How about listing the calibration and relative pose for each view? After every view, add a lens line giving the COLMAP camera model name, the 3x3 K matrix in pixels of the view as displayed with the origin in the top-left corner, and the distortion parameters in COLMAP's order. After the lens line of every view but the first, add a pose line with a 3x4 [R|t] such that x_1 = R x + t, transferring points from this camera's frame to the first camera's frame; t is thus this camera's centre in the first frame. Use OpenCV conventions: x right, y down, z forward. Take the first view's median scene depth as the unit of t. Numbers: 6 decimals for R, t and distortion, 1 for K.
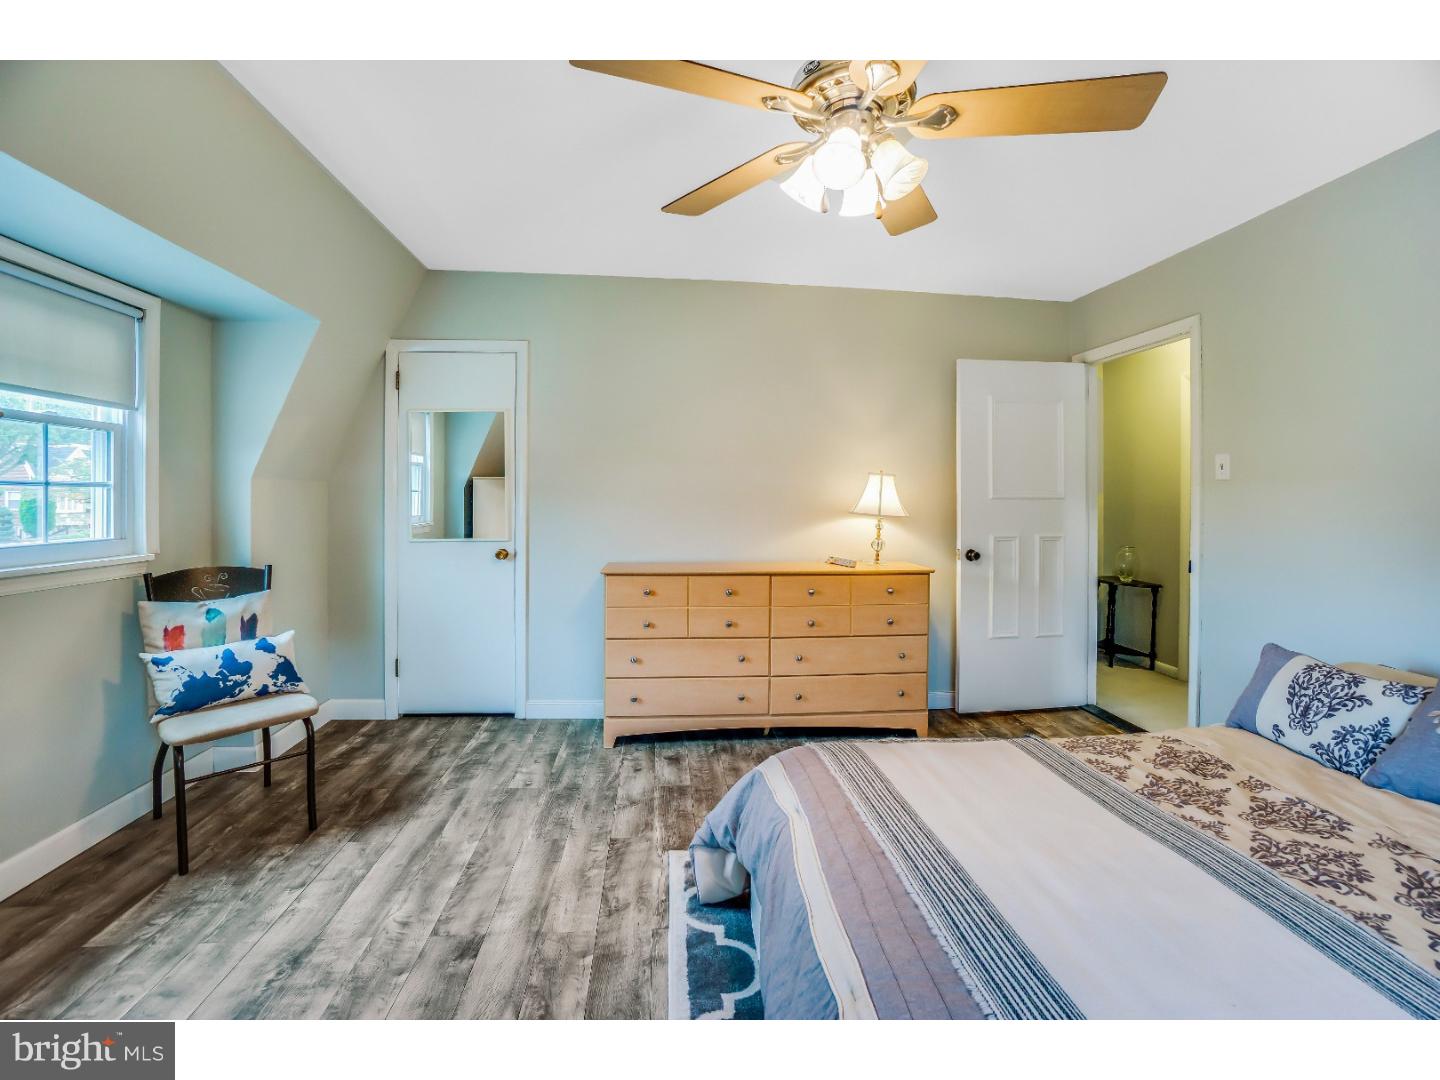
lens RADIAL K [[639.7, 0, 719.1], [0, 639.7, 505.3], [0, 0, 1]] dist [-0.072178, 0.023827]
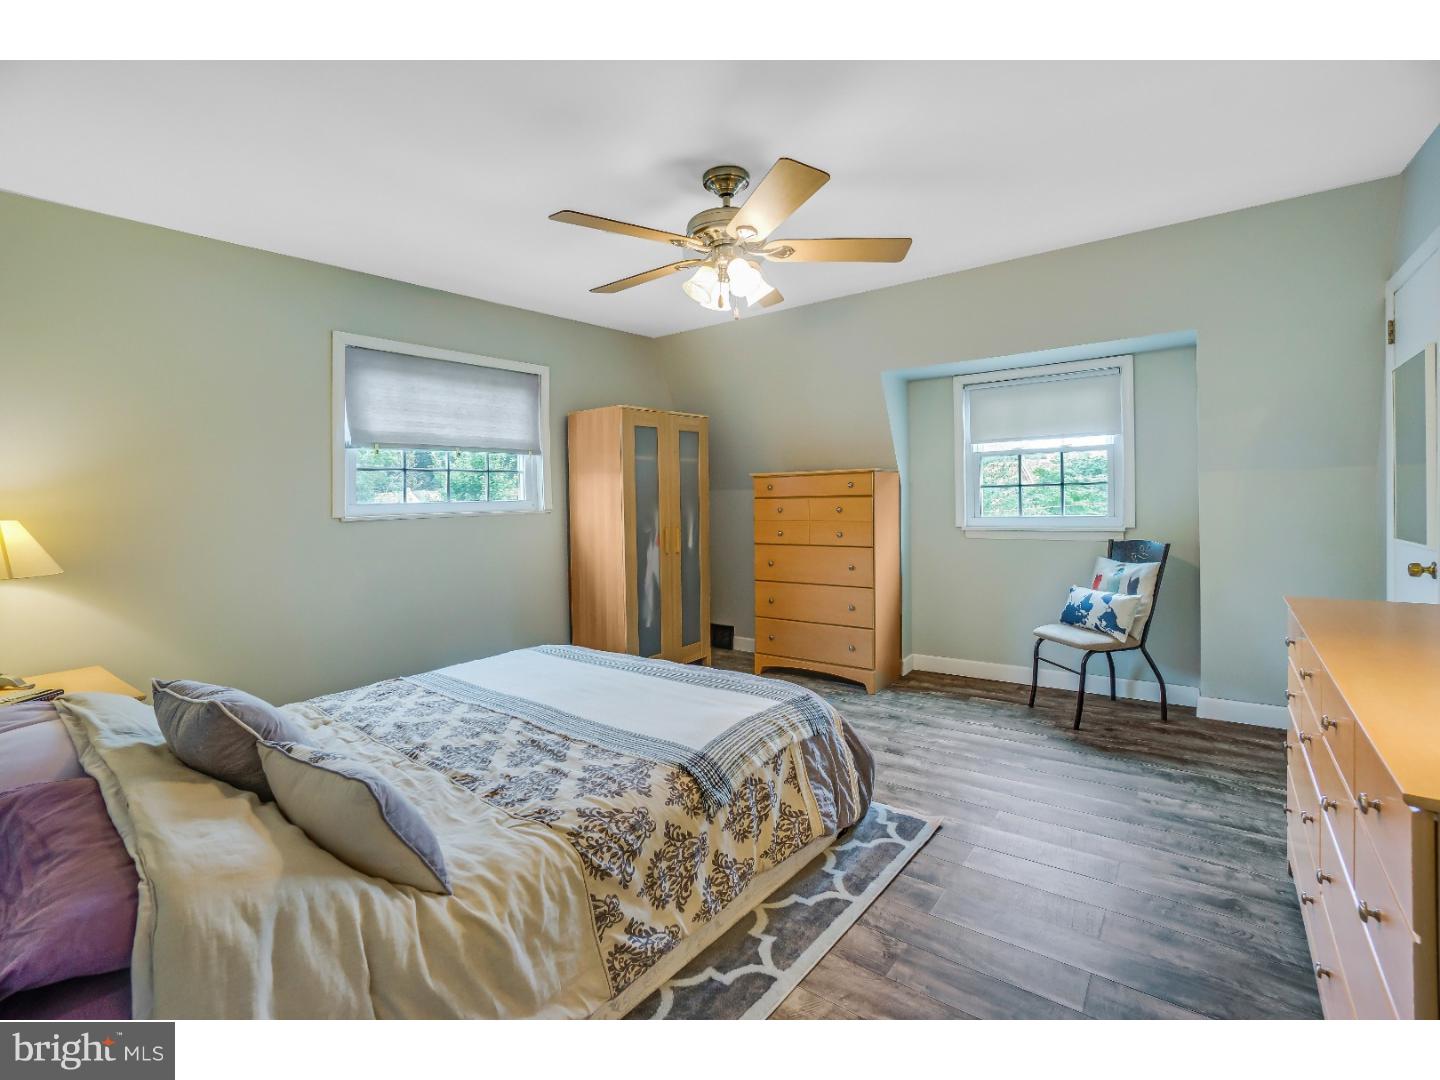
lens RADIAL K [[639.7, 0, 719.1], [0, 639.7, 505.3], [0, 0, 1]] dist [-0.072178, 0.023827]
pose [[-0.661677, 0.022071, -0.749464, 0.939446], [0.011791, 0.999749, 0.019031, -0.017548], [0.749696, 0.003756, -0.661771, 1.354608]]
